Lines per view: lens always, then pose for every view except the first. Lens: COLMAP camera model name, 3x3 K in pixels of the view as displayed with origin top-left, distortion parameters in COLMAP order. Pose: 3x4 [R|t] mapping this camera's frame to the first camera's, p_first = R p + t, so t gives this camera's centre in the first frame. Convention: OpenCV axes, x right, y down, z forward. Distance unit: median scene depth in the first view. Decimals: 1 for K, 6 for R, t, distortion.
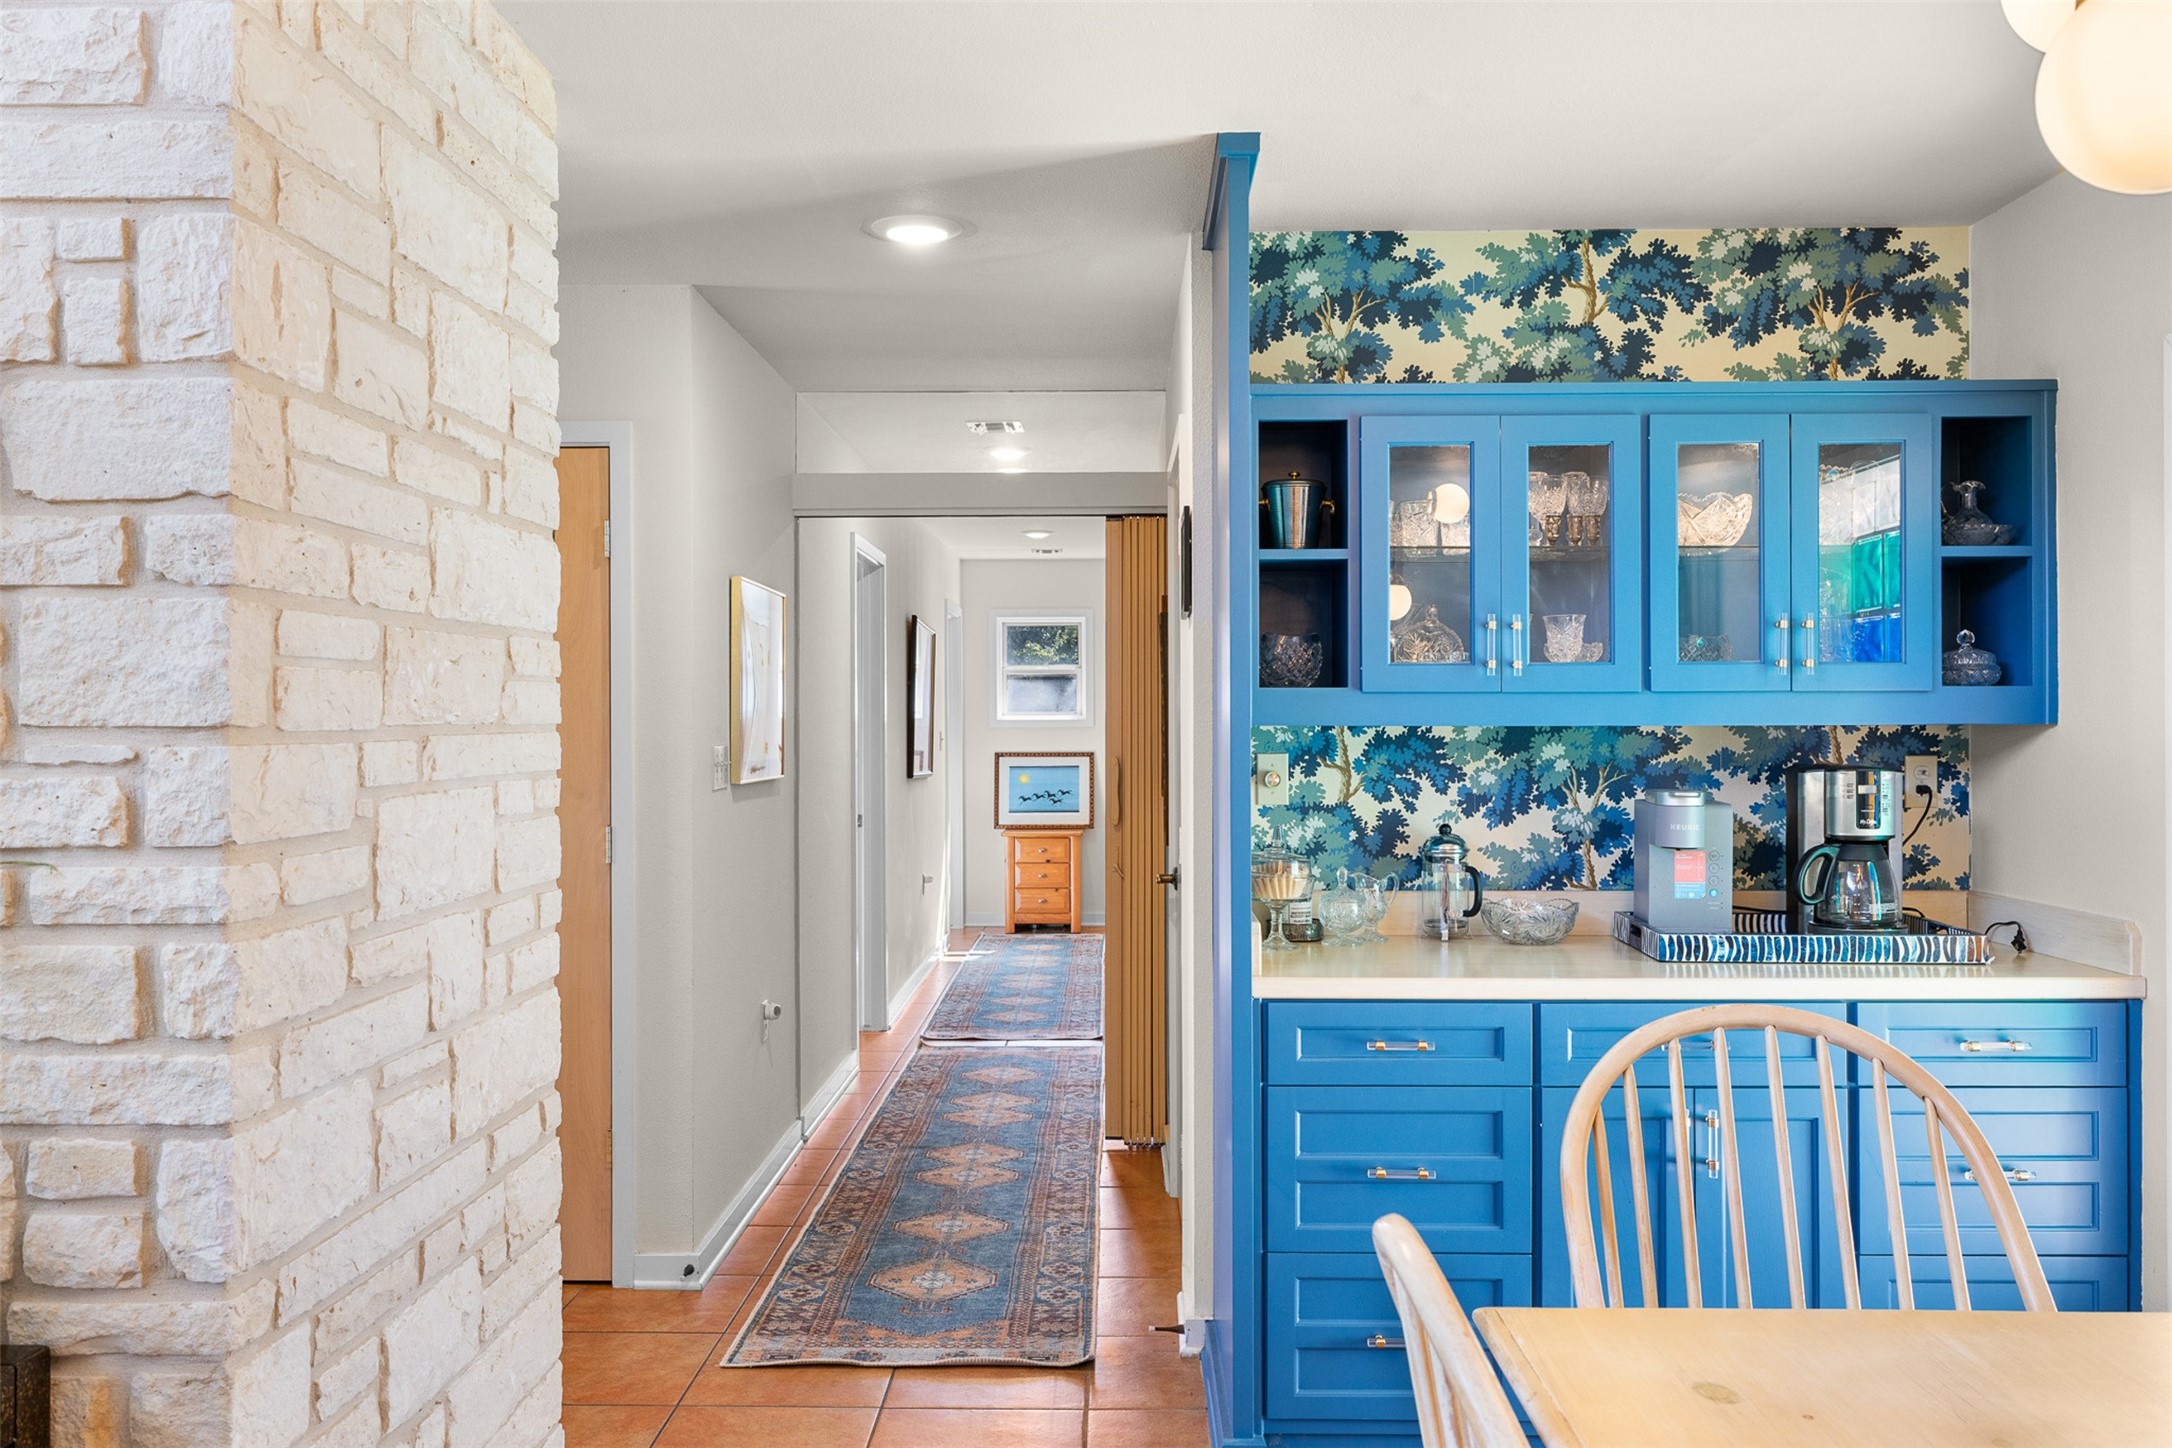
lens RADIAL K [[1753.7, 0, 1082.7], [0, 1753.7, 743.1], [0, 0, 1]] dist [0.014886, 0.005221]
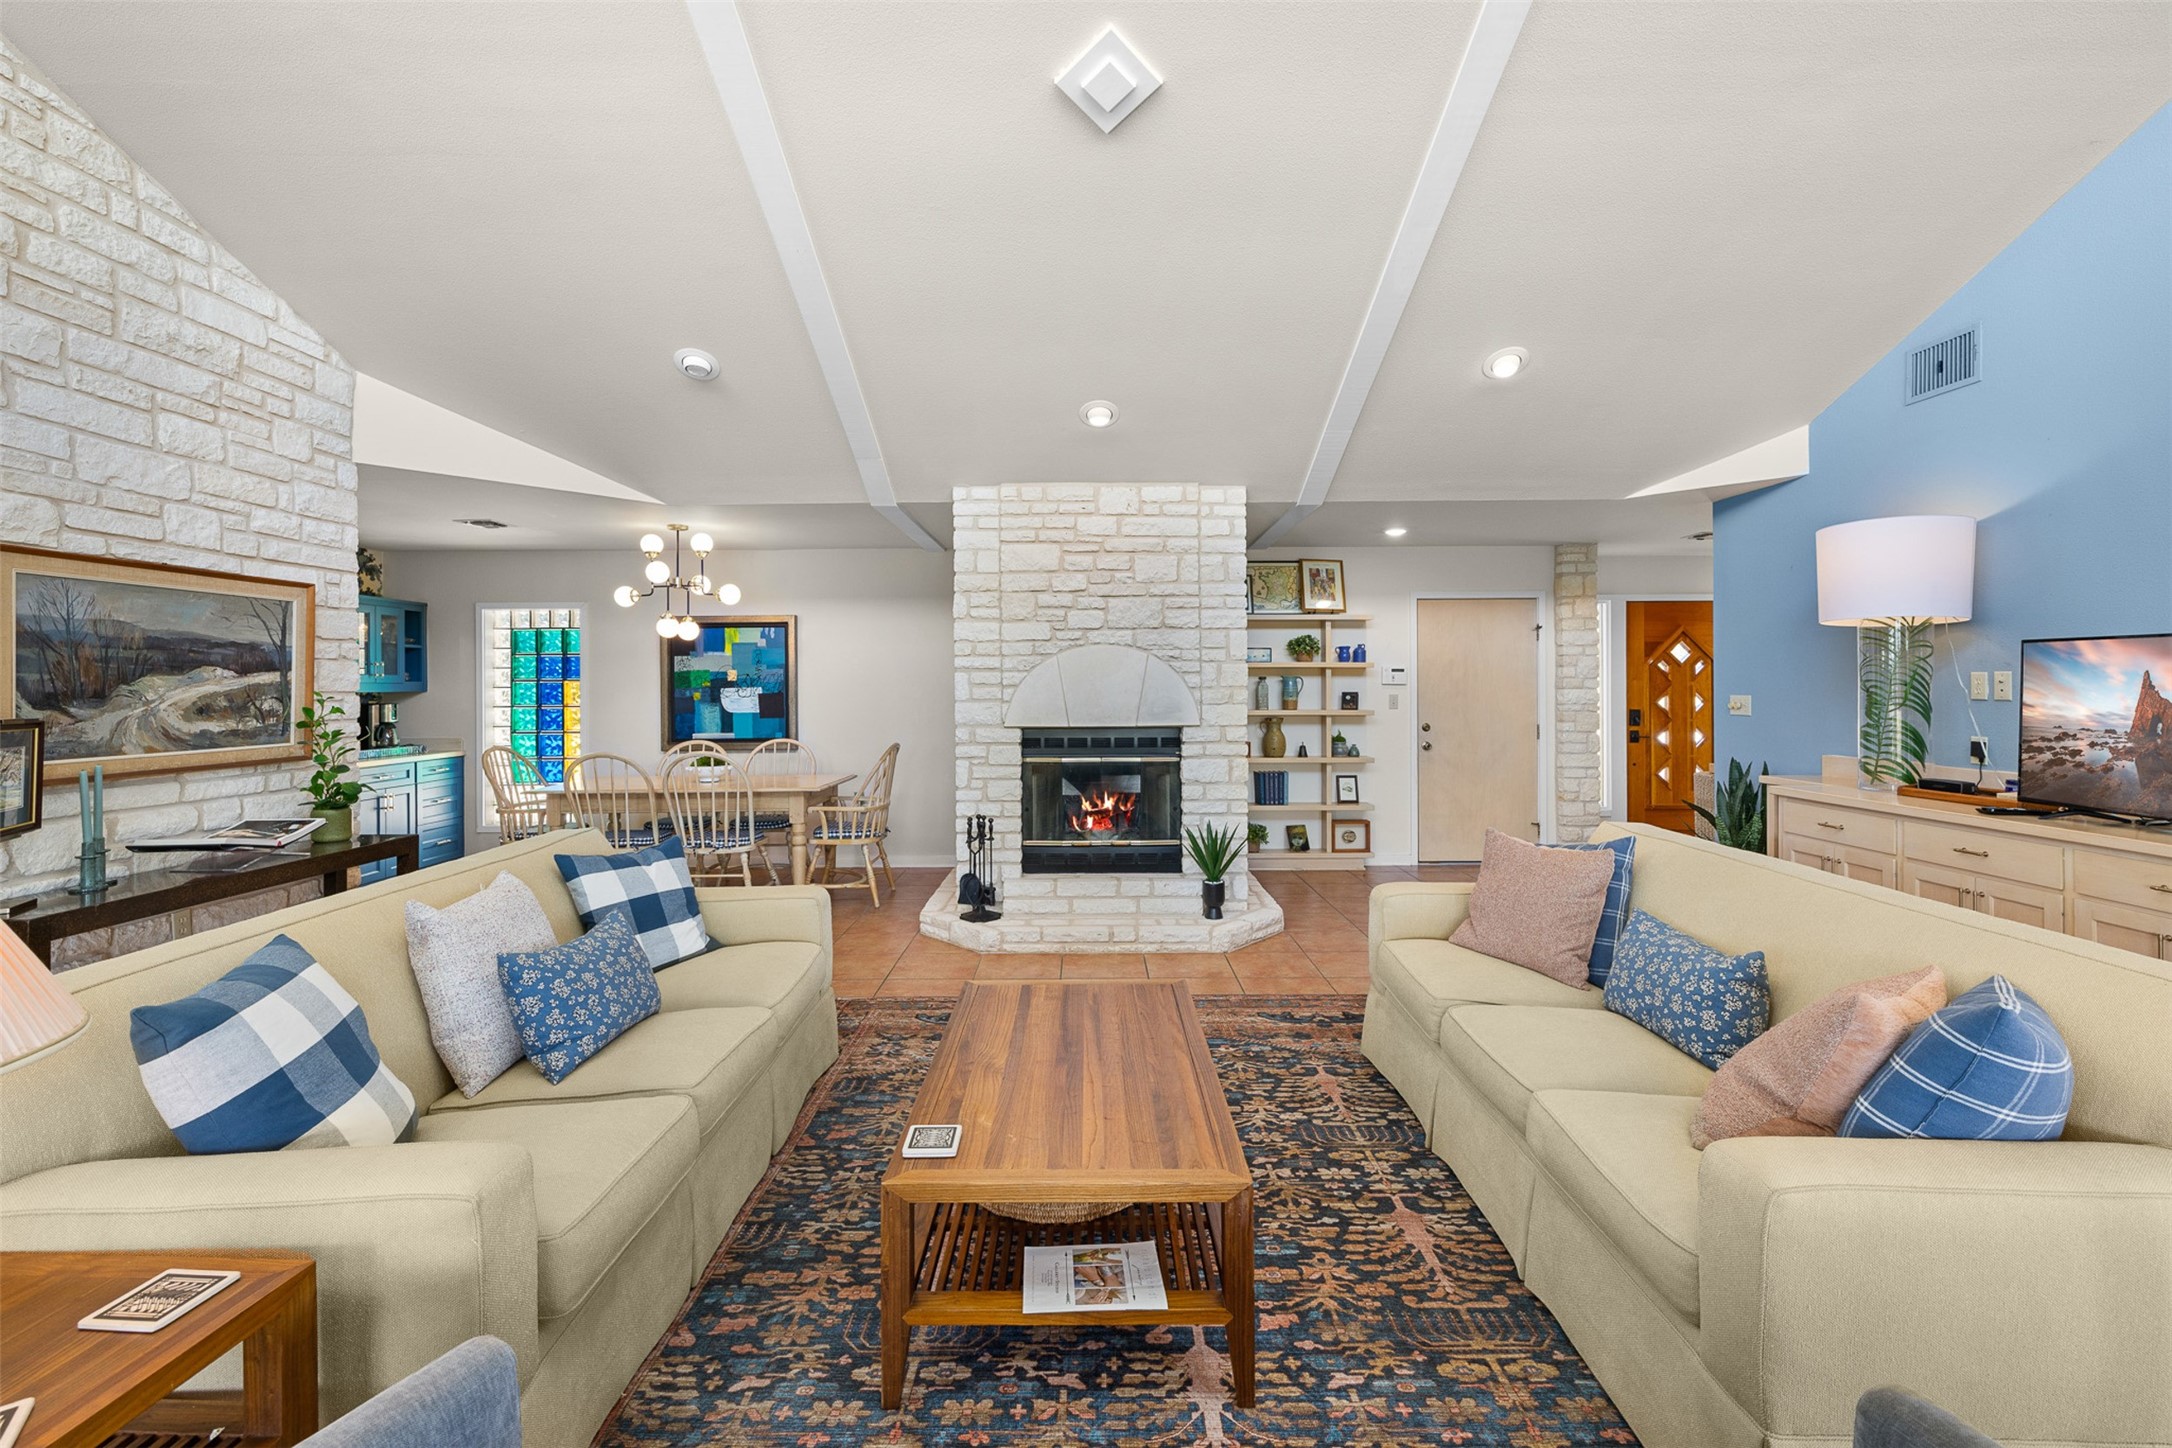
lens RADIAL K [[923.0, 0, 1089.6], [0, 923.0, 682.6], [0, 0, 1]] dist [0.000201, 0.000024]
pose [[-0.027789, 0.001434, 0.999613, -1.404164], [0.021475, 0.999769, -0.000837, 0.004613], [-0.999383, 0.021443, -0.027814, -0.377906]]
